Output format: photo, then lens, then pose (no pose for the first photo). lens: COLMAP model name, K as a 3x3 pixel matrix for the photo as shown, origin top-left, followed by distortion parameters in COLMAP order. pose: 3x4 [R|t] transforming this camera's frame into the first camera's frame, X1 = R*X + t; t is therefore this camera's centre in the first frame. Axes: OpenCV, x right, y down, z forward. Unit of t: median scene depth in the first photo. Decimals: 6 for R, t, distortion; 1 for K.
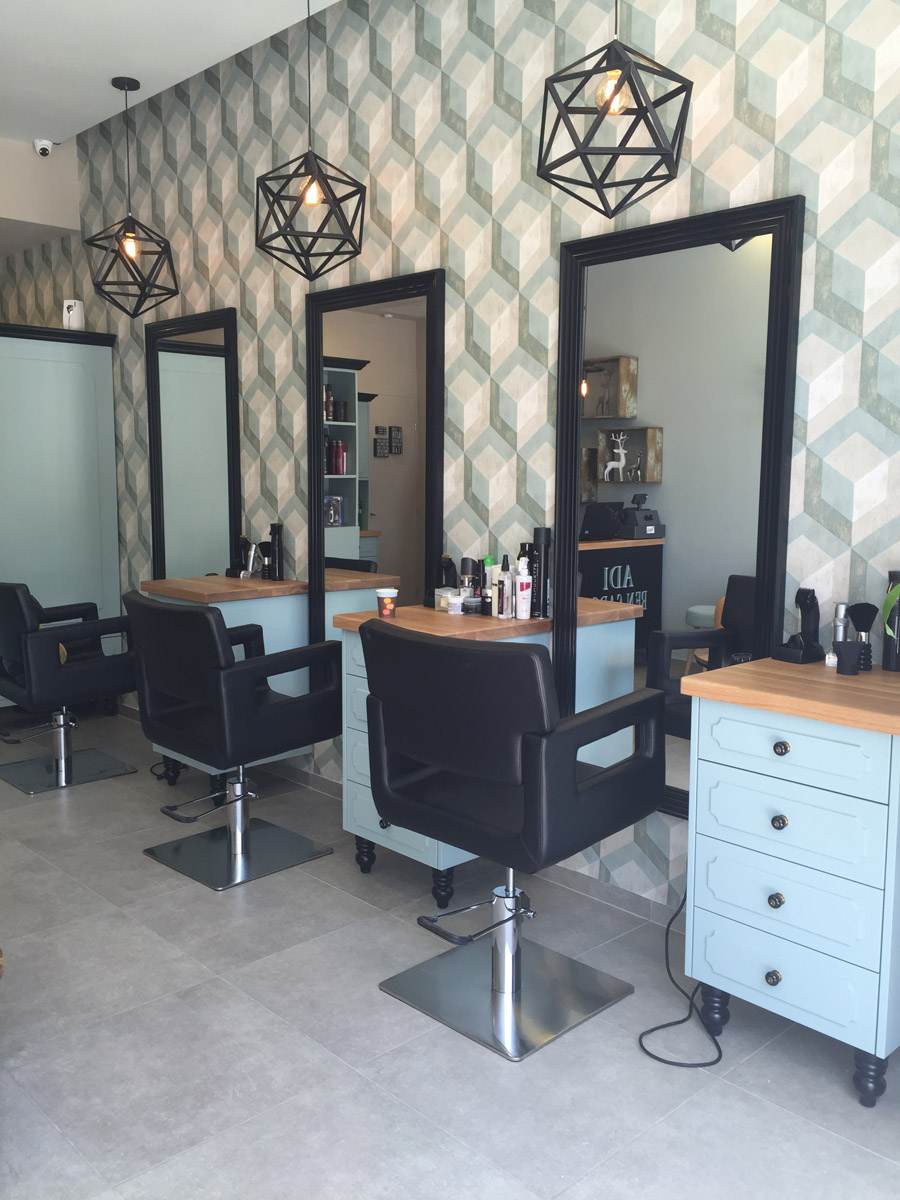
lens RADIAL K [[1022.1, 0, 446.0], [0, 1022.1, 604.4], [0, 0, 1]] dist [0.086169, -0.123285]
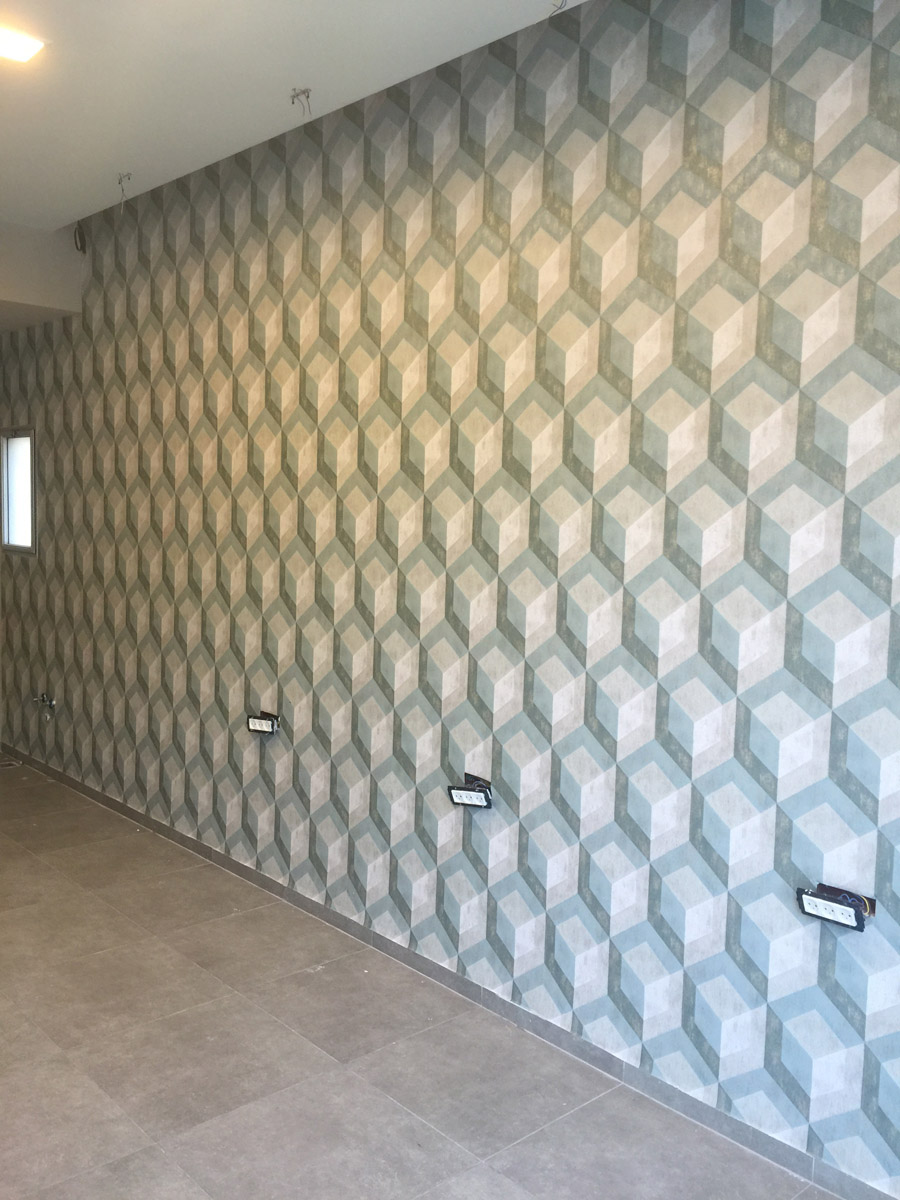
lens RADIAL K [[1022.1, 0, 465.3], [0, 1022.1, 611.1], [0, 0, 1]] dist [0.086169, -0.123285]
pose [[0.999660, 0.025920, -0.002973, 0.041455], [-0.026017, 0.998890, -0.039271, -0.075624], [0.001951, 0.039335, 0.999224, 0.034590]]
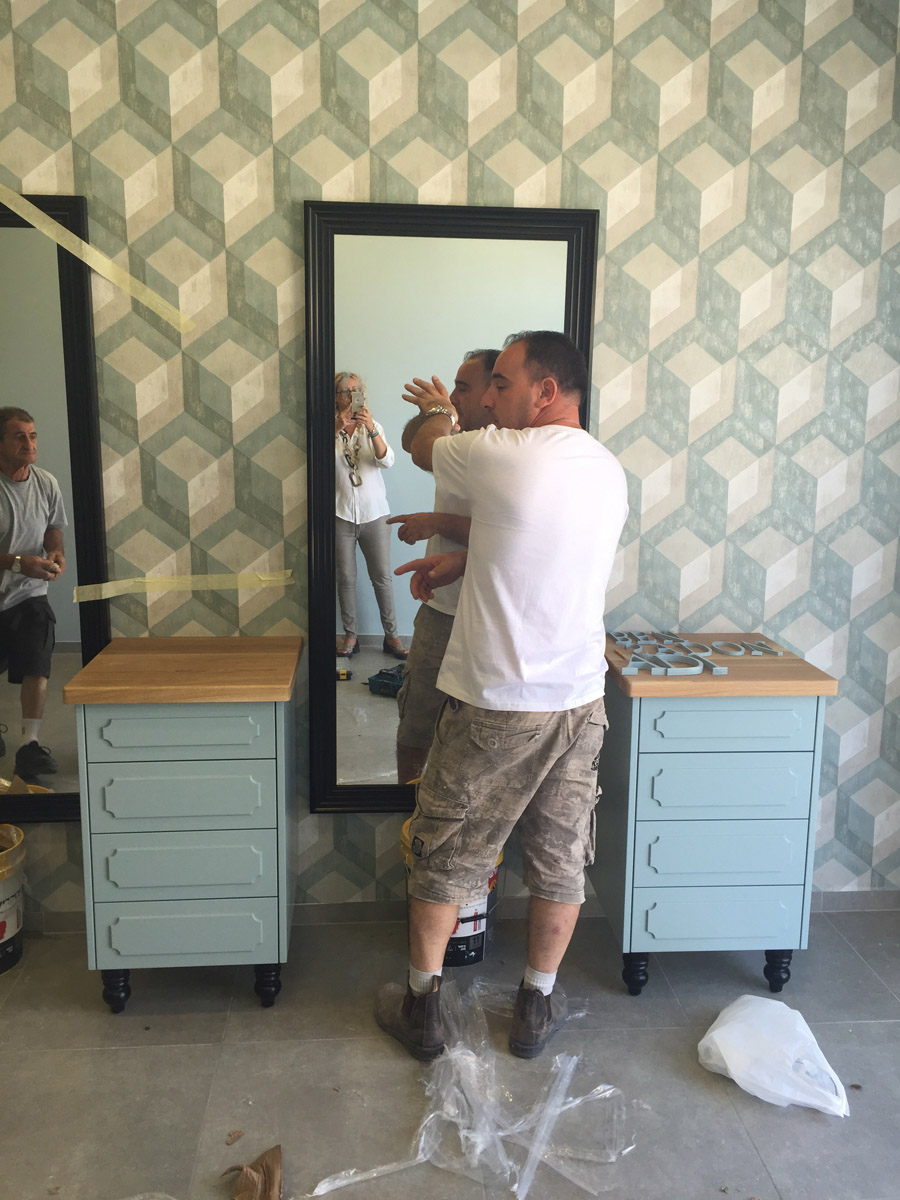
lens RADIAL K [[1022.1, 0, 375.8], [0, 1022.1, 611.6], [0, 0, 1]] dist [0.086169, -0.123285]
pose [[0.638837, -0.146139, 0.755334, -0.500821], [0.095724, 0.989262, 0.110438, -0.096997], [-0.763363, 0.001752, 0.645967, 0.375320]]
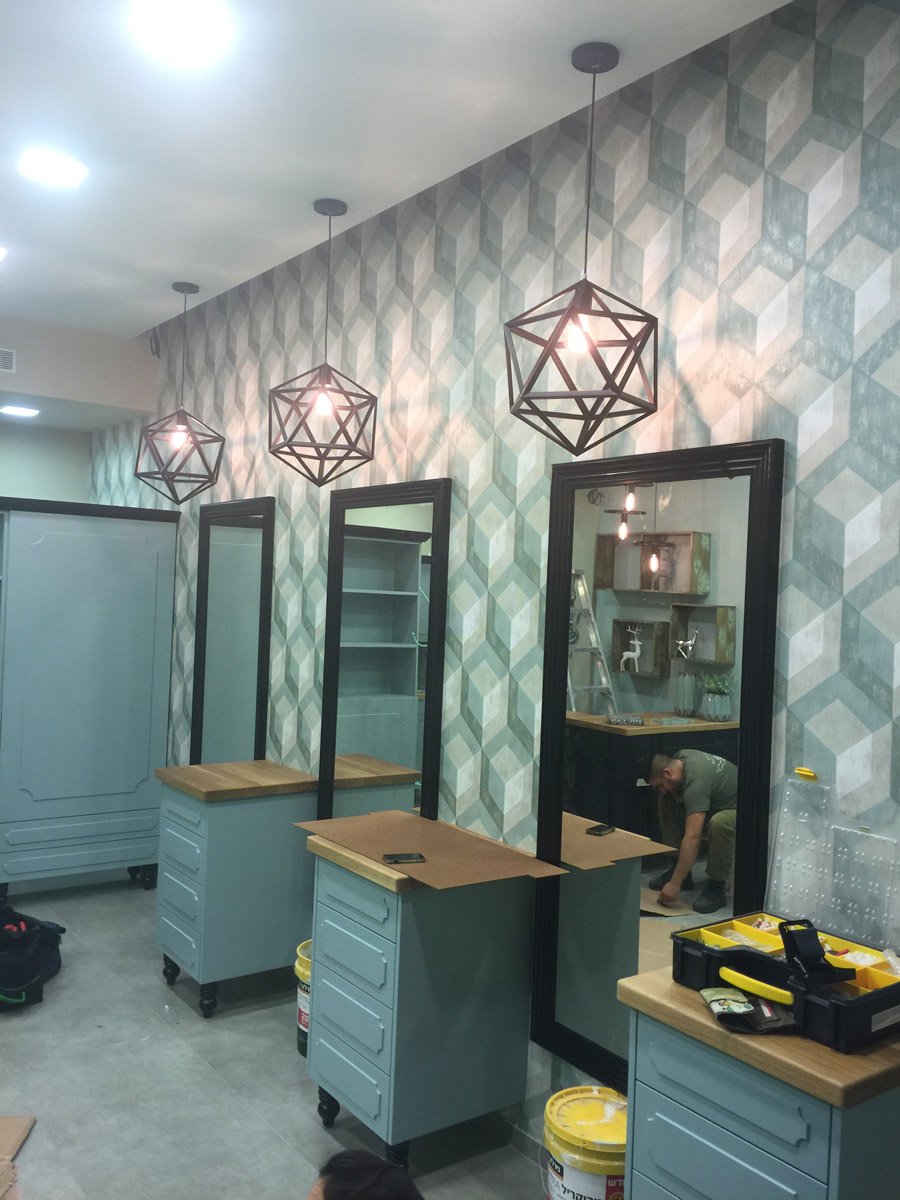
lens RADIAL K [[1022.1, 0, 446.0], [0, 1022.1, 607.5], [0, 0, 1]] dist [0.086169, -0.123285]
pose [[0.990847, 0.032752, -0.130955, 0.132351], [-0.048225, 0.991985, -0.116788, -0.093490], [0.126081, 0.122035, 0.984485, 0.055479]]
